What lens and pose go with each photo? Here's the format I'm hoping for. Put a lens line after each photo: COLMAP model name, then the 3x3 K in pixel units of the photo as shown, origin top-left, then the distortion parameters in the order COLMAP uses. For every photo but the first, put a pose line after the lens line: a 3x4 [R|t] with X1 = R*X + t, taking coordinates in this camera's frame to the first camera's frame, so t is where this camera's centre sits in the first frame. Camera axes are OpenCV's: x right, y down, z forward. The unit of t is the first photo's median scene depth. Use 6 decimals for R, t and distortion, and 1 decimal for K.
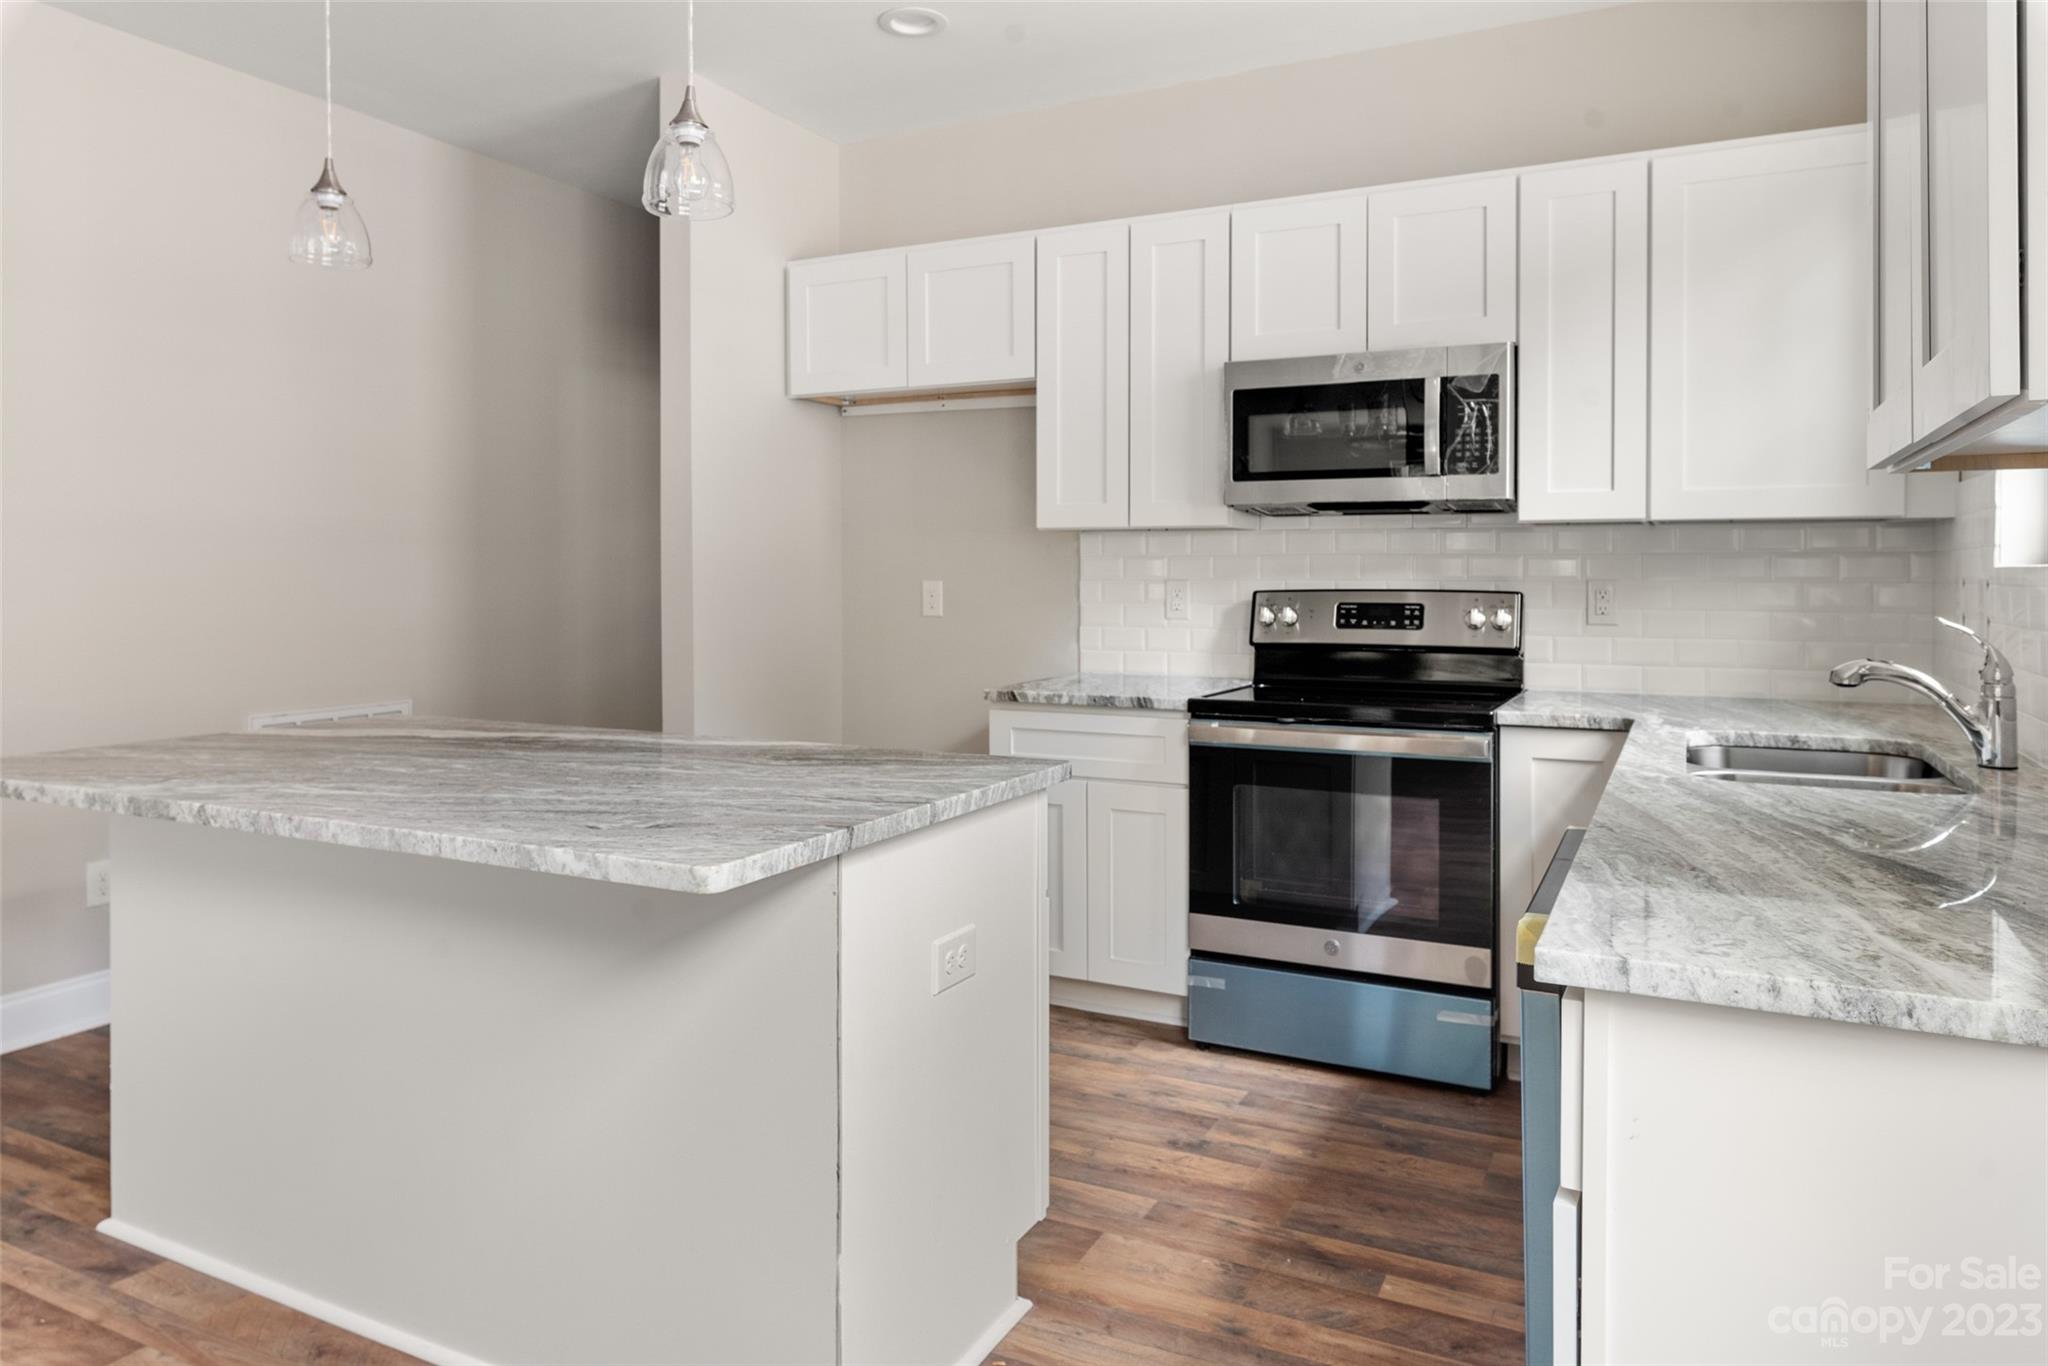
lens RADIAL K [[1326.2, 0, 1024.4], [0, 1326.2, 588.4], [0, 0, 1]] dist [0.005451, -0.001820]
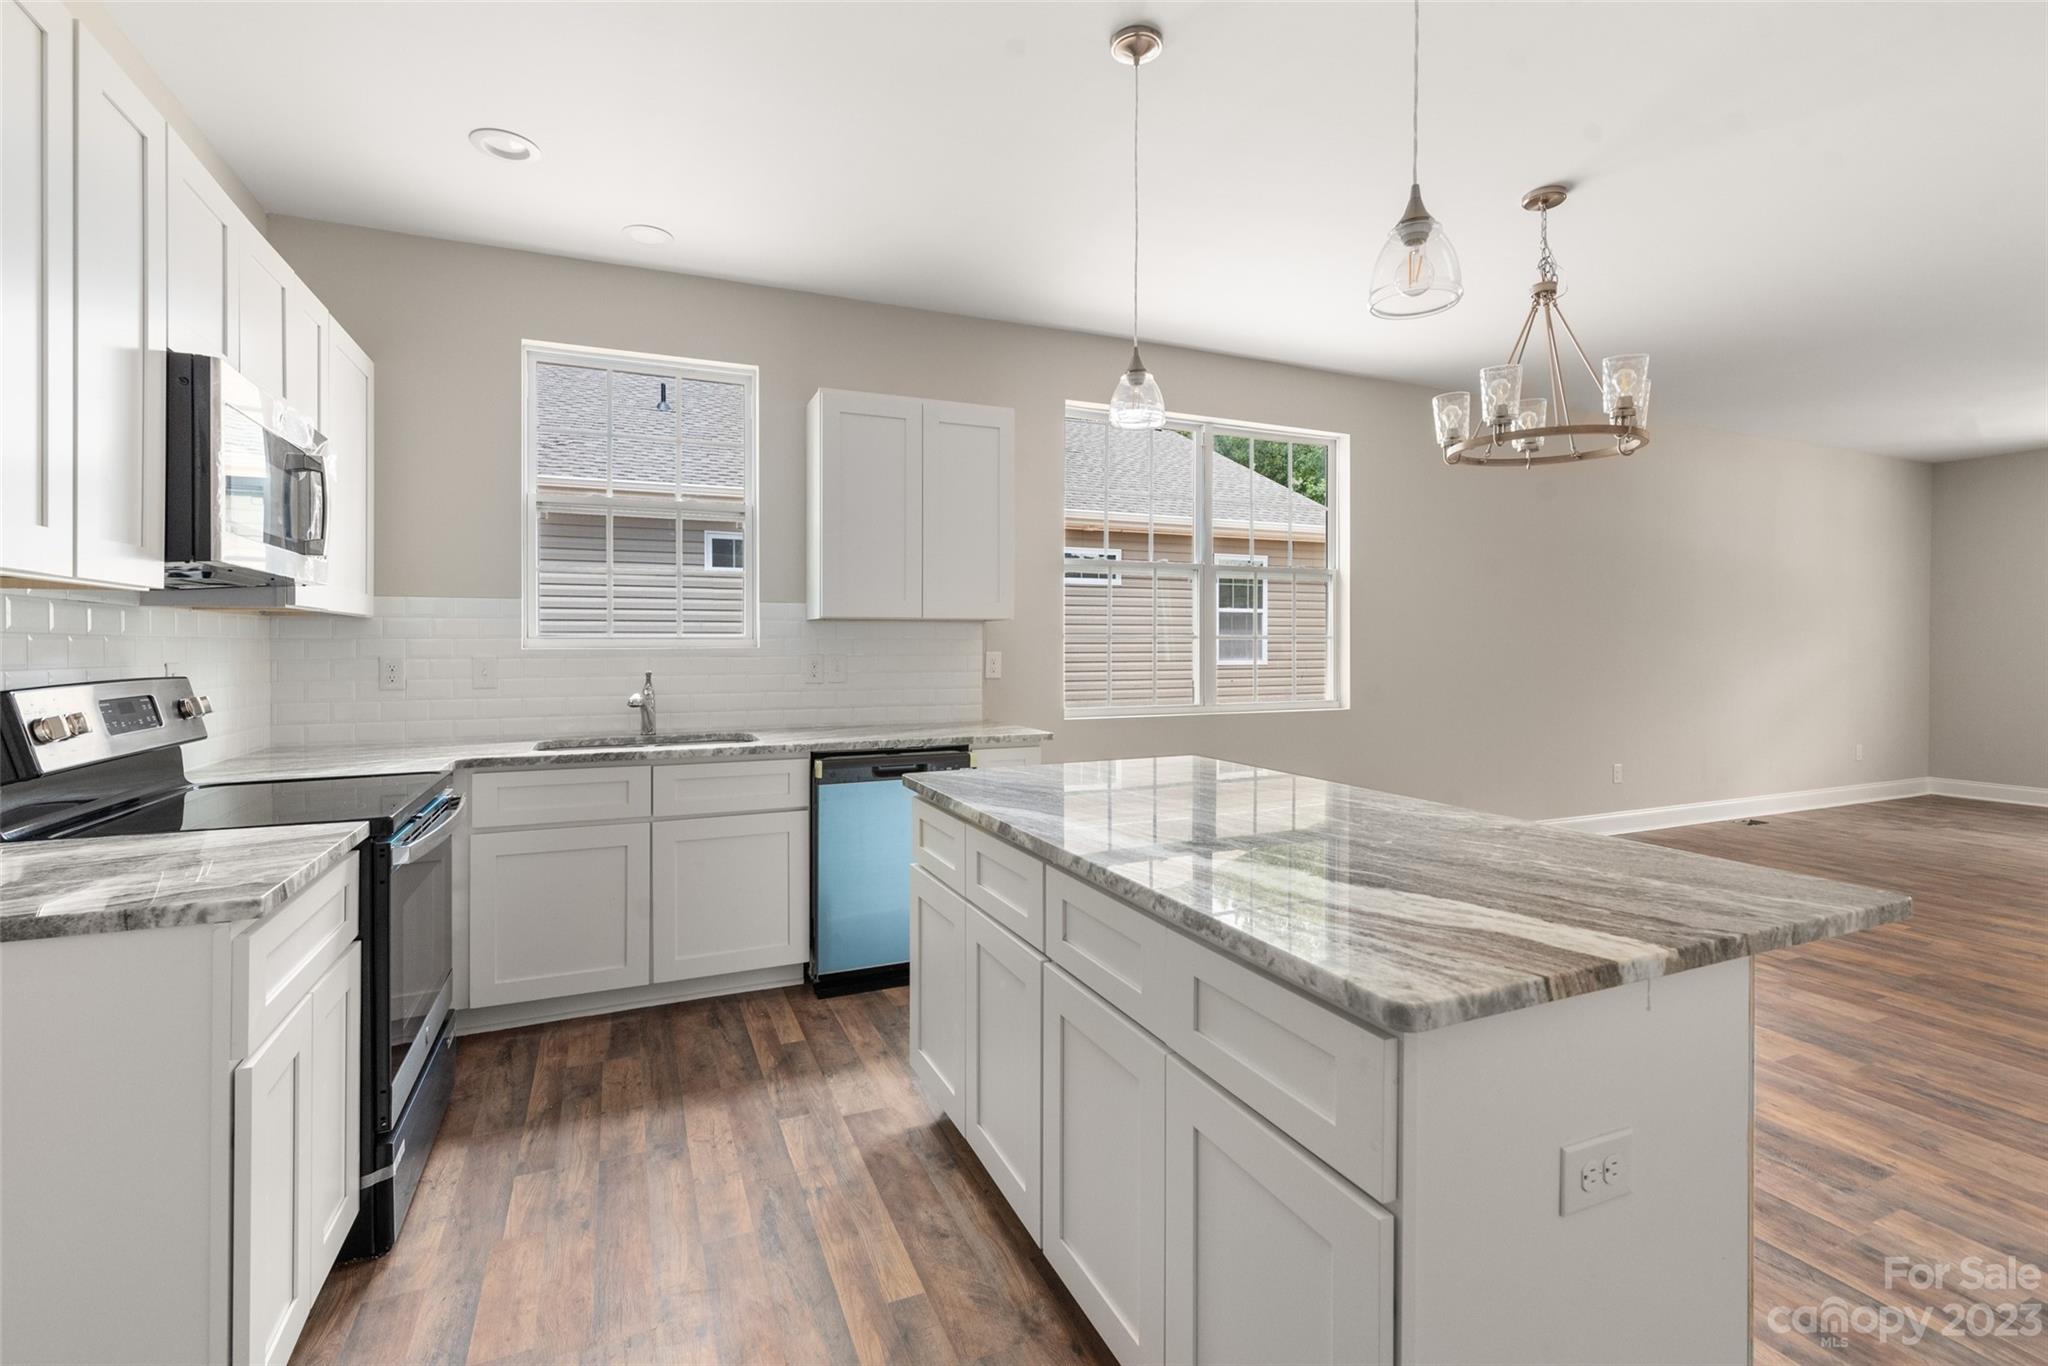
lens RADIAL K [[907.8, 0, 1010.9], [0, 907.8, 649.8], [0, 0, 1]] dist [0.000345, -0.000322]
pose [[-0.768717, -0.002476, 0.639585, -0.510938], [0.009905, 0.999826, 0.015776, -0.022108], [-0.639513, 0.018462, -0.768559, 1.182853]]
